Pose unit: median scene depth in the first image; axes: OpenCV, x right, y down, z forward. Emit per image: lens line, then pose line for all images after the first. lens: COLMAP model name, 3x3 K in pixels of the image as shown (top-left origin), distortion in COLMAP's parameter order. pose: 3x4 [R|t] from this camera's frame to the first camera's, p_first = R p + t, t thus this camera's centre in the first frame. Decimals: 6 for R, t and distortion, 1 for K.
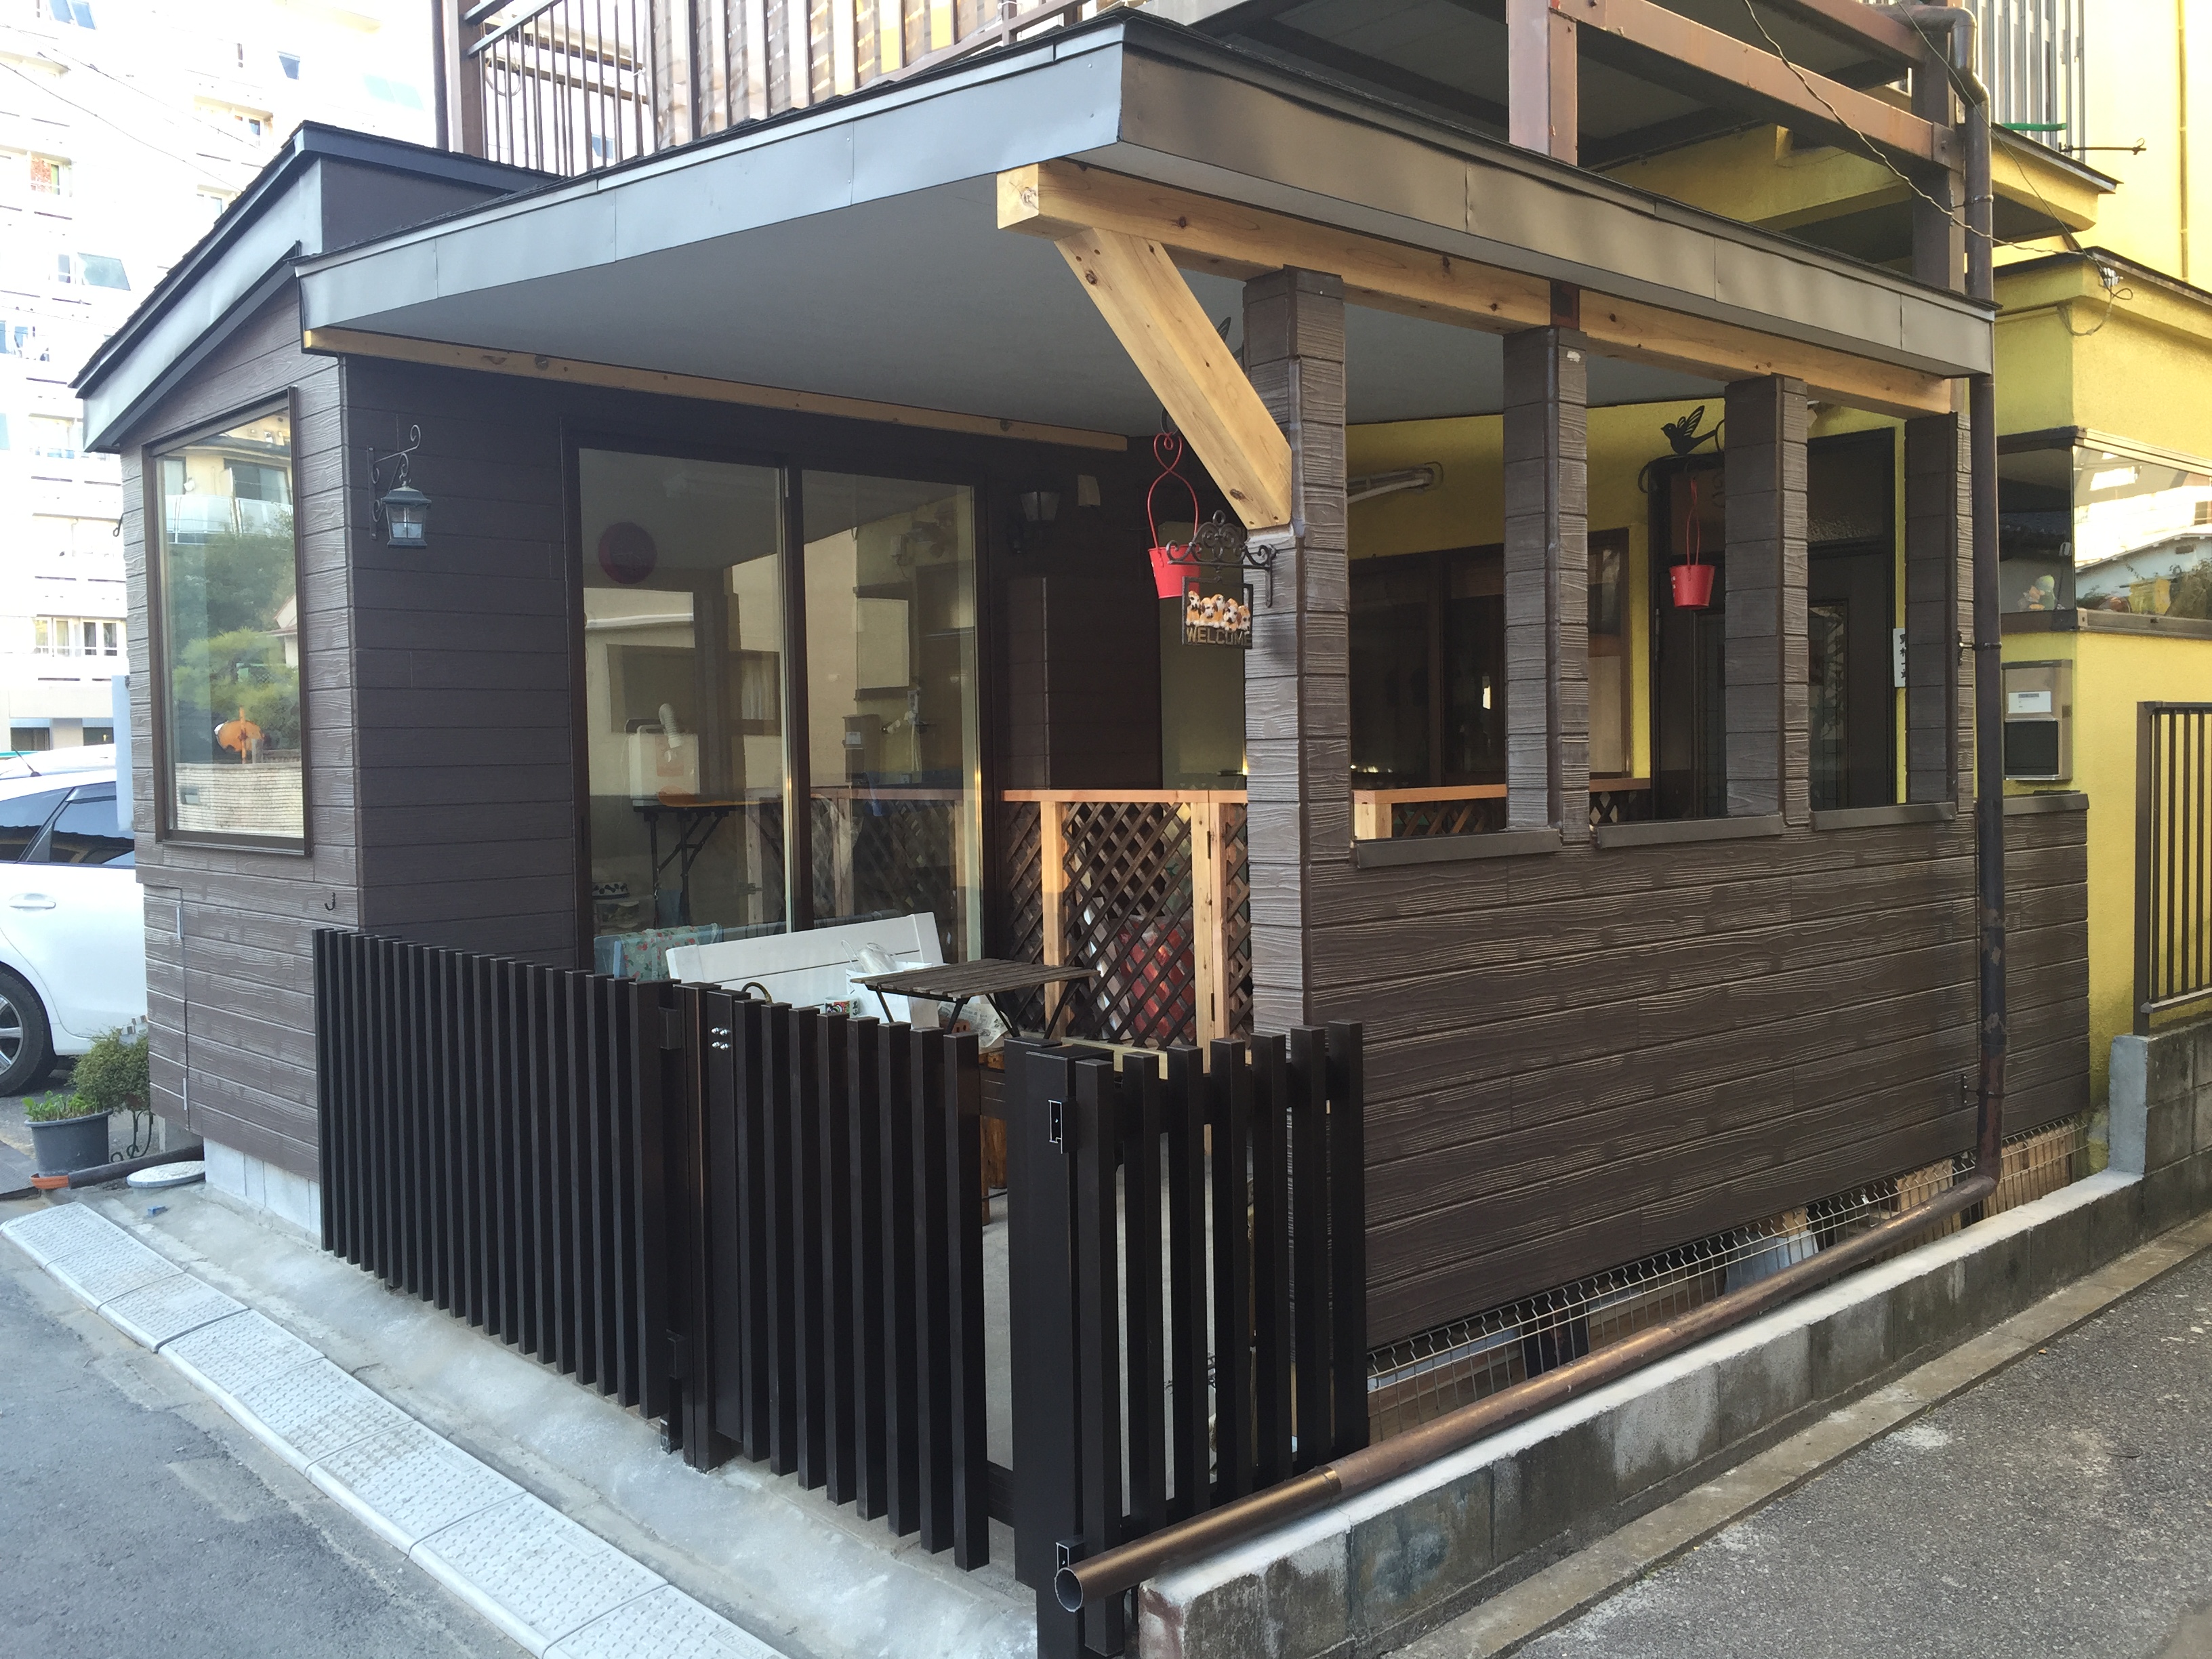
lens RADIAL K [[1893.0, 0, 1101.8], [0, 1893.0, 827.1], [0, 0, 1]] dist [0.057108, -0.040998]
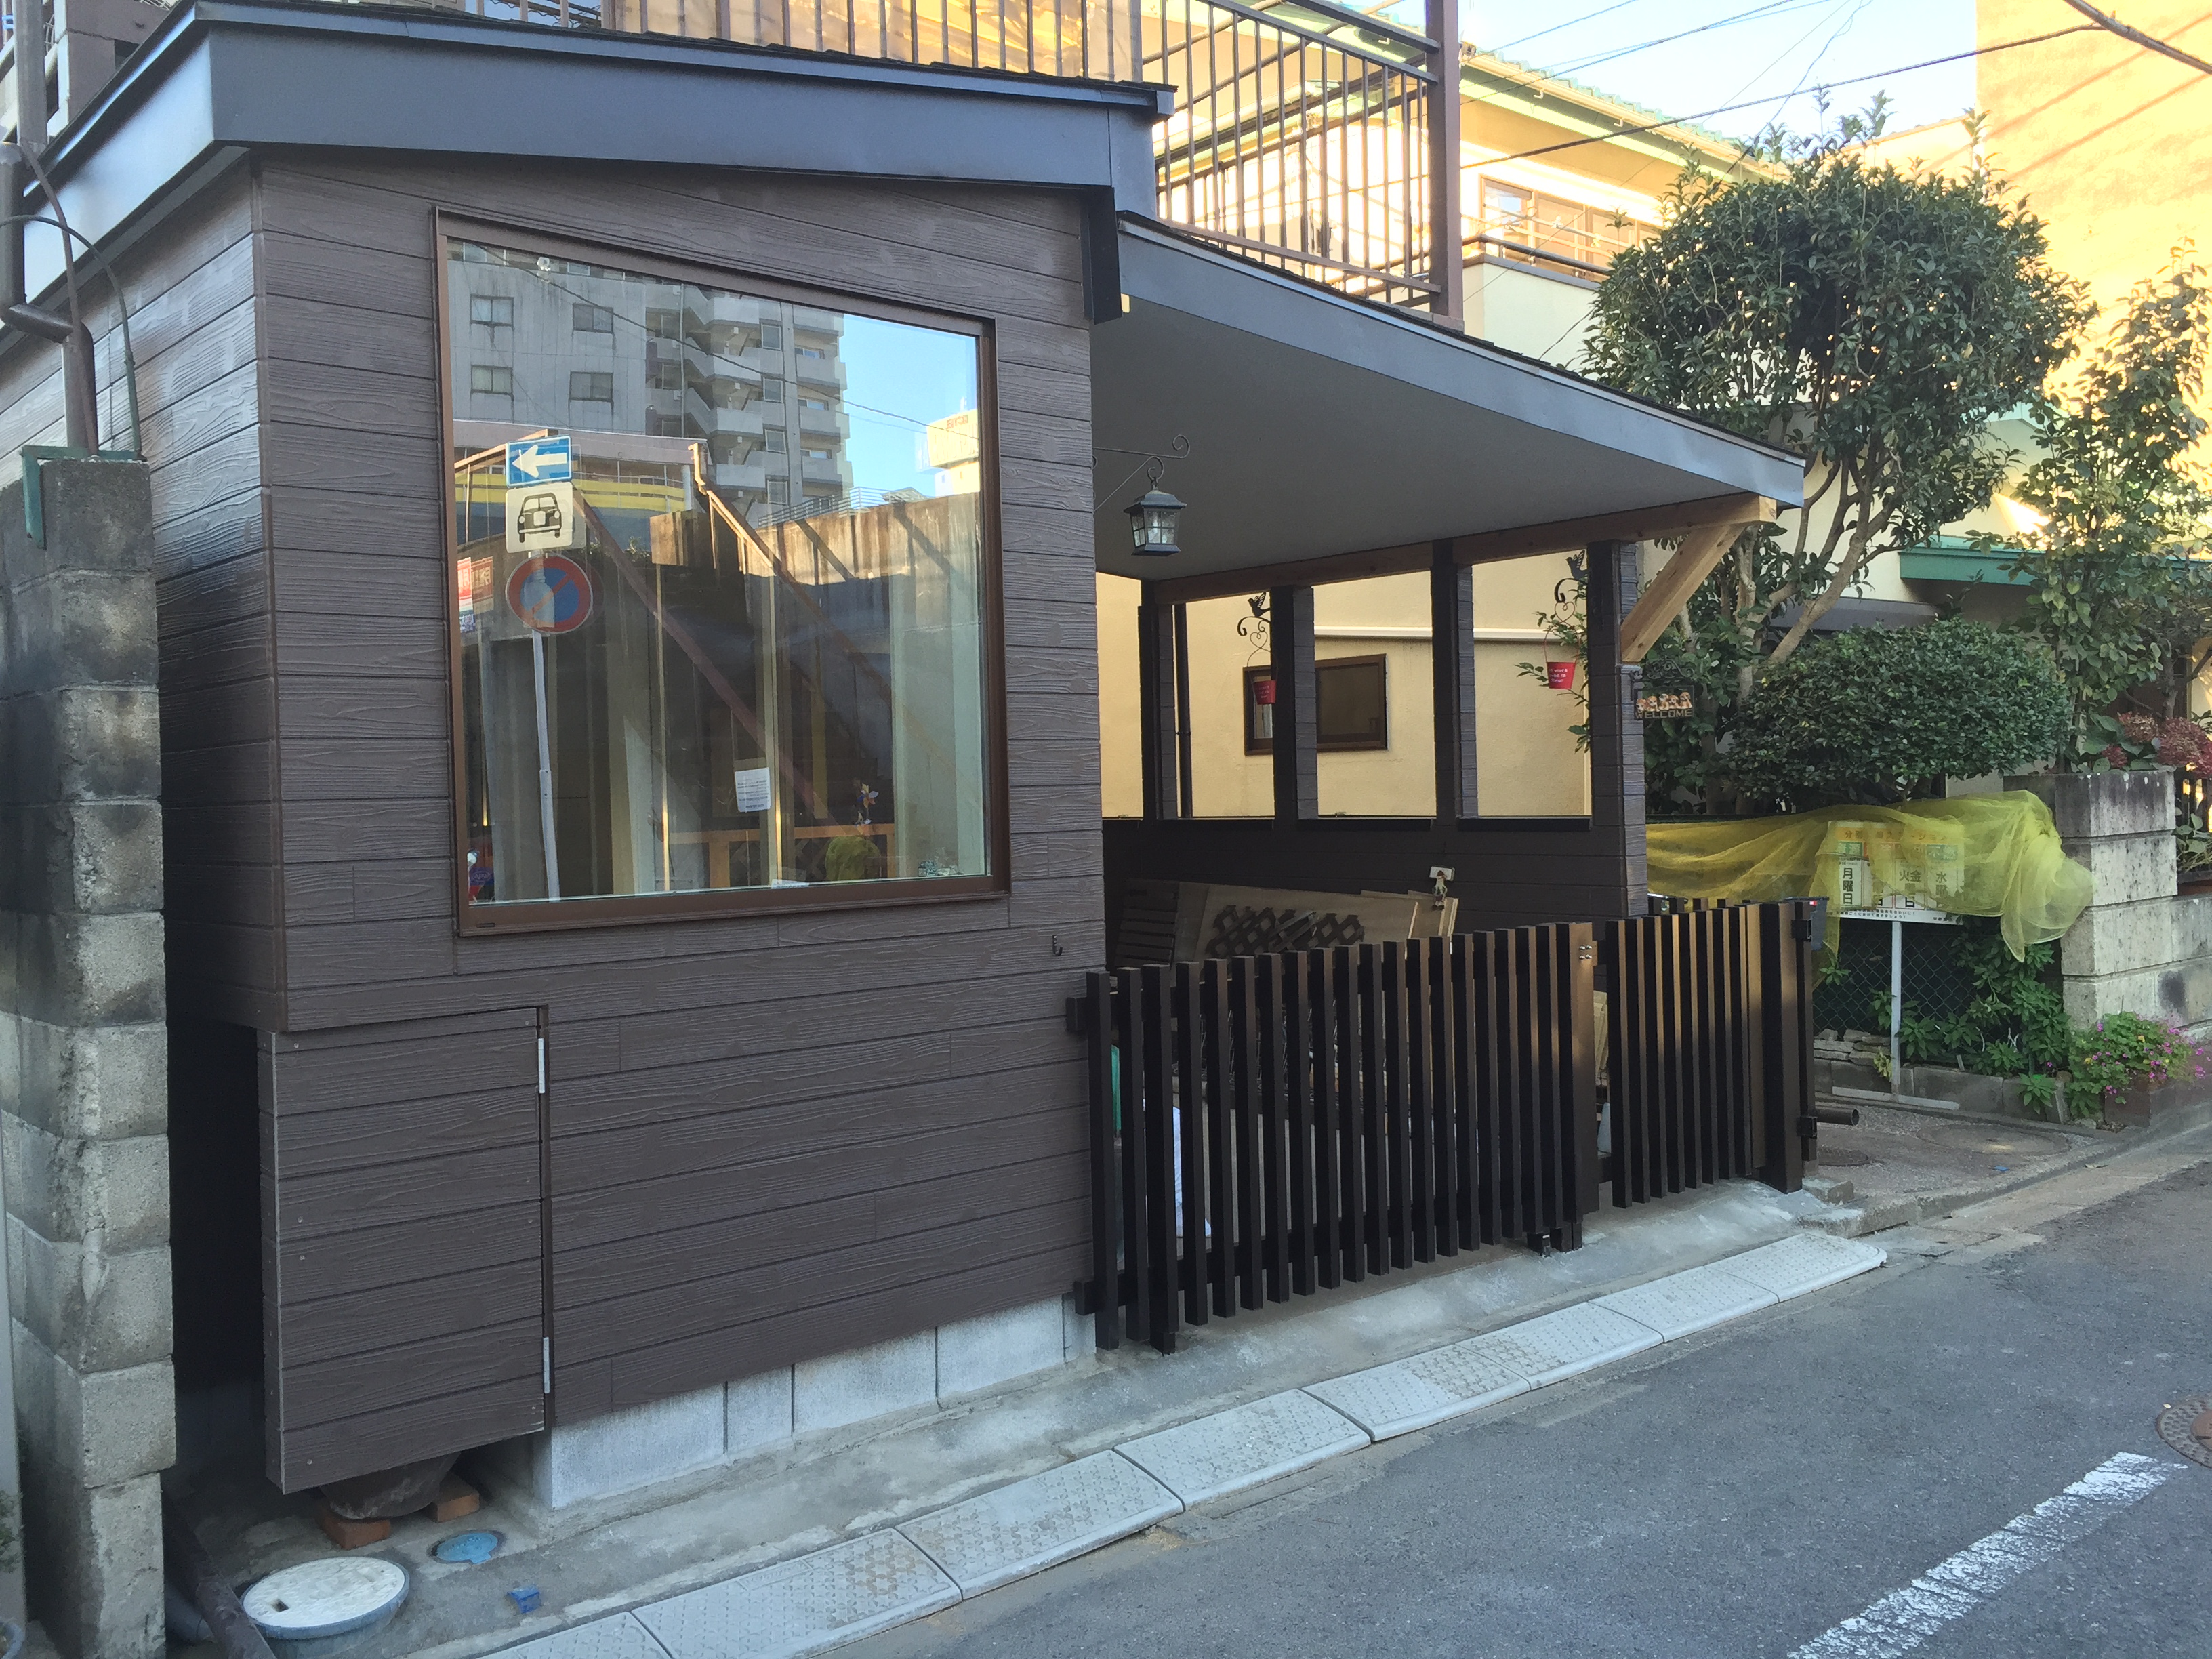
lens RADIAL K [[1893.0, 0, 1100.9], [0, 1893.0, 823.1], [0, 0, 1]] dist [0.057108, -0.040998]
pose [[0.025689, -0.018809, 0.999493, -1.622981], [0.057124, 0.998217, 0.017317, -0.035769], [-0.998037, 0.056651, 0.026718, 1.260009]]
